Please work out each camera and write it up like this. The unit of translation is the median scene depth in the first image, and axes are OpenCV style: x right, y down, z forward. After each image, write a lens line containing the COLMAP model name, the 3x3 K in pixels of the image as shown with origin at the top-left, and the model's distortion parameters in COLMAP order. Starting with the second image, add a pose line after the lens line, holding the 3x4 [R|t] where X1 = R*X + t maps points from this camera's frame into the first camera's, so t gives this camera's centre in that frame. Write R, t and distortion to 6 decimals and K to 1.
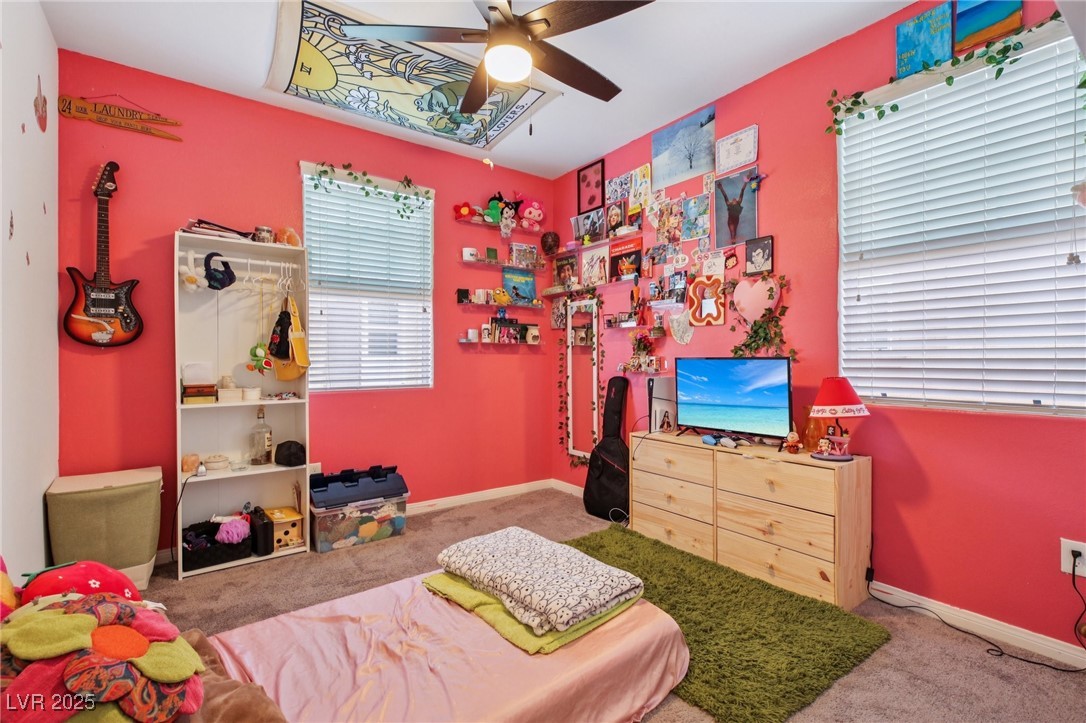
lens RADIAL K [[493.9, 0, 542.7], [0, 493.9, 361.6], [0, 0, 1]] dist [0.005308, -0.002961]
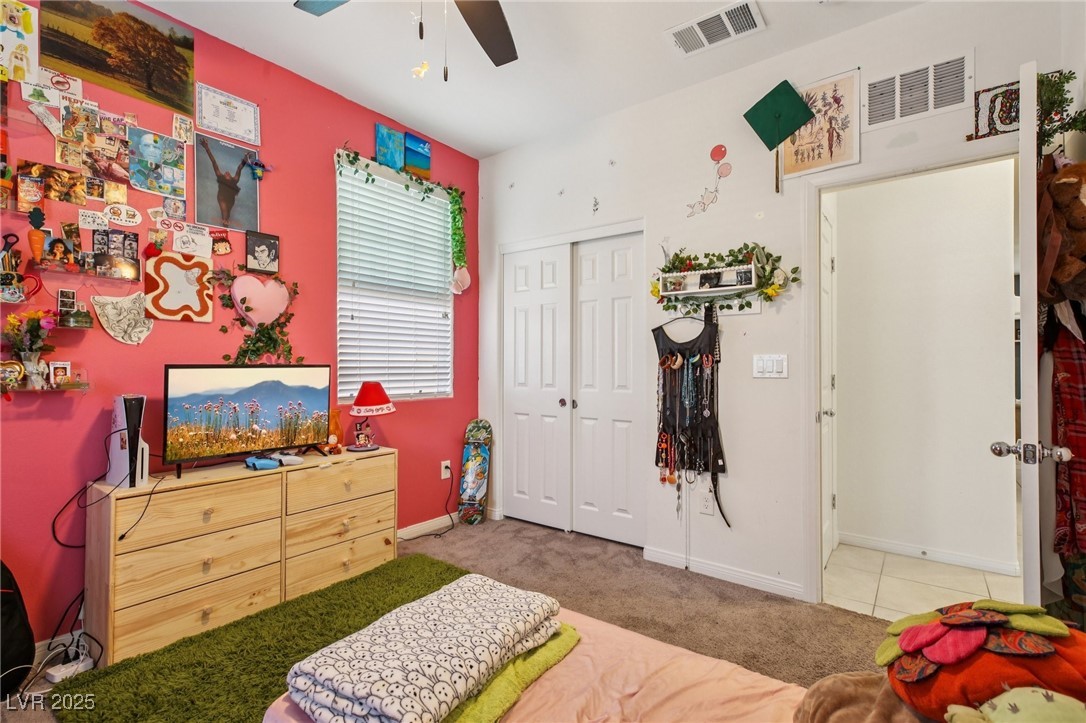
lens RADIAL K [[493.9, 0, 545.1], [0, 493.9, 361.5], [0, 0, 1]] dist [0.005308, -0.002961]
pose [[-0.282634, 0.011066, 0.959164, -0.565735], [0.003009, 0.999939, -0.010649, -0.003322], [-0.959223, -0.000123, -0.282650, 0.743313]]
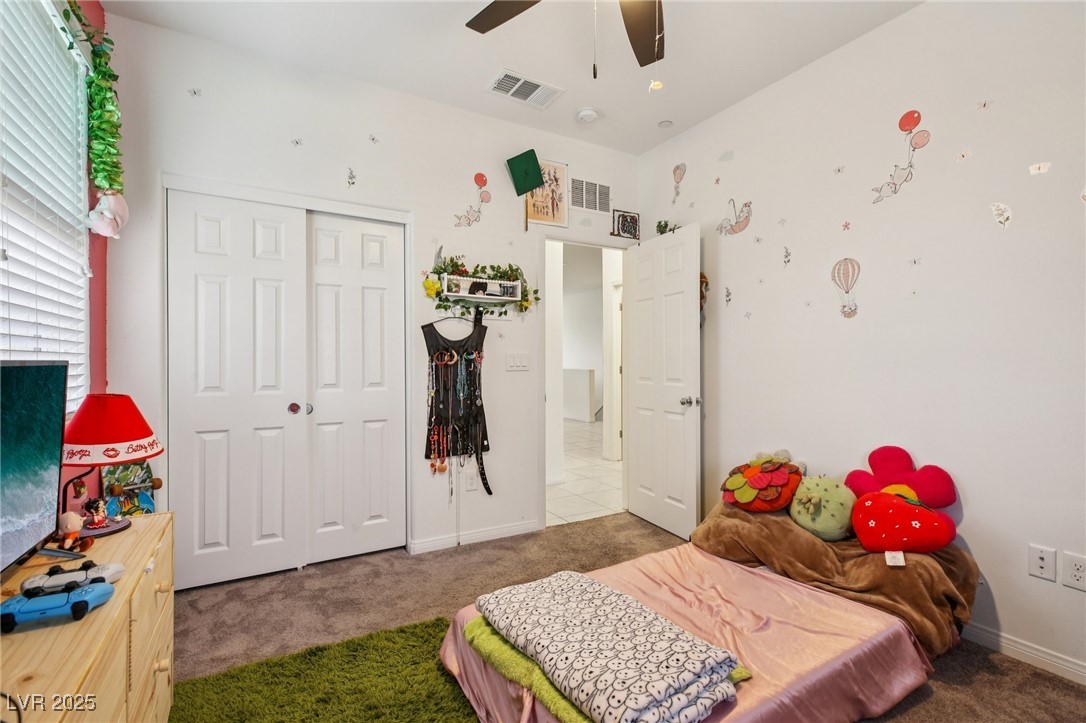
lens RADIAL K [[493.9, 0, 543.8], [0, 493.9, 361.5], [0, 0, 1]] dist [0.005308, -0.002961]
pose [[-0.993983, 0.002246, 0.109509, -0.016802], [0.002746, 0.999986, 0.004417, -0.008709], [-0.109497, 0.004691, -0.993976, 1.245551]]
